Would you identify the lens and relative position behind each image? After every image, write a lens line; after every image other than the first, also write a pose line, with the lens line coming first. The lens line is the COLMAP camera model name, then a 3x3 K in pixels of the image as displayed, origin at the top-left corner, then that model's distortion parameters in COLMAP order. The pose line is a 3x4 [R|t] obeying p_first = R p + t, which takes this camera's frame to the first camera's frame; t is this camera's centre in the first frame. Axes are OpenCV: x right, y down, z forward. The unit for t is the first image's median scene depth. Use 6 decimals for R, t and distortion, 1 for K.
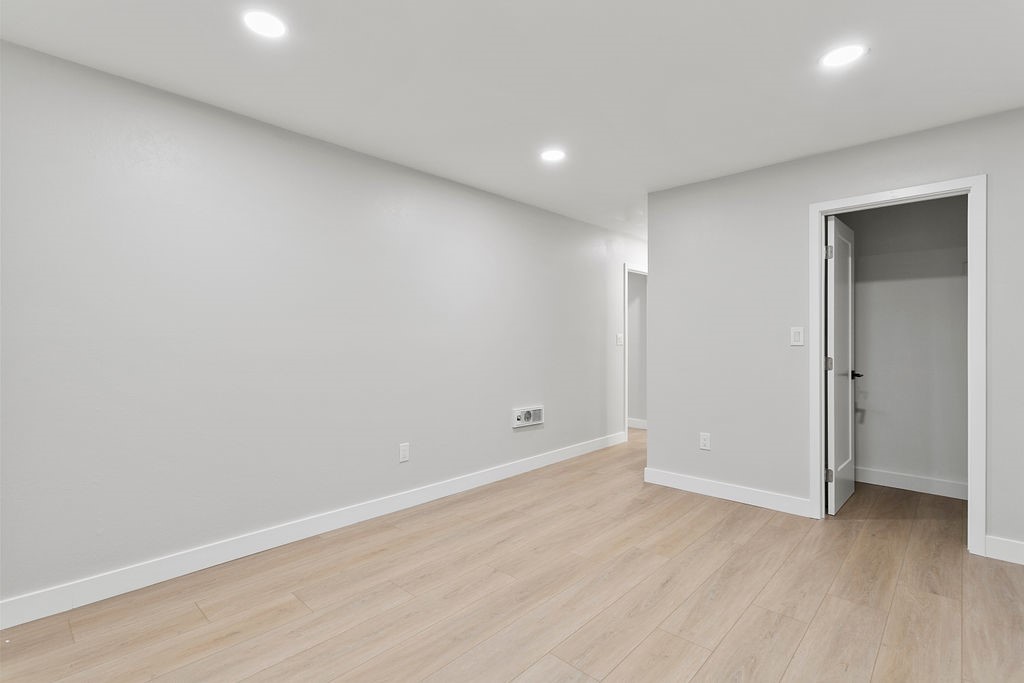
lens RADIAL K [[484.3, 0, 504.3], [0, 484.3, 337.9], [0, 0, 1]] dist [-0.000502, 0.001120]
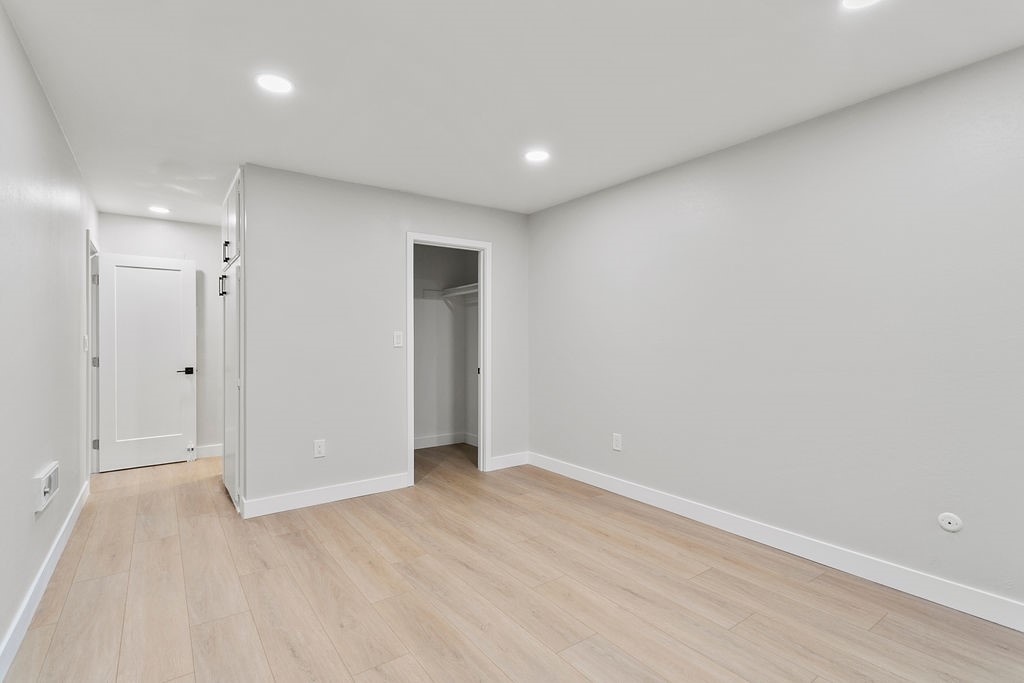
lens RADIAL K [[484.3, 0, 503.6], [0, 484.3, 337.3], [0, 0, 1]] dist [-0.000502, 0.001120]
pose [[0.183898, 0.002822, 0.982941, -0.591675], [0.000312, 0.999996, -0.002929, -0.005783], [-0.982945, 0.000845, 0.183896, 0.589294]]
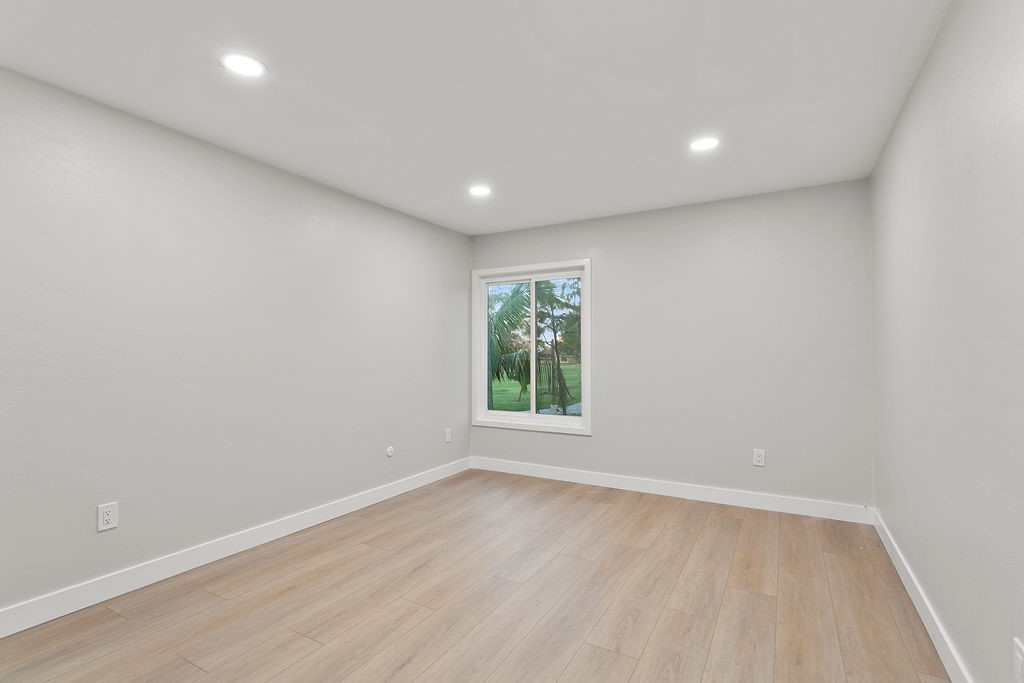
lens RADIAL K [[484.3, 0, 509.9], [0, 484.3, 349.1], [0, 0, 1]] dist [-0.000502, 0.001120]
pose [[-0.969943, -0.002517, -0.243319, 0.295216], [-0.000136, 0.999952, -0.009803, 0.001589], [0.243332, -0.009475, -0.969897, 1.481460]]
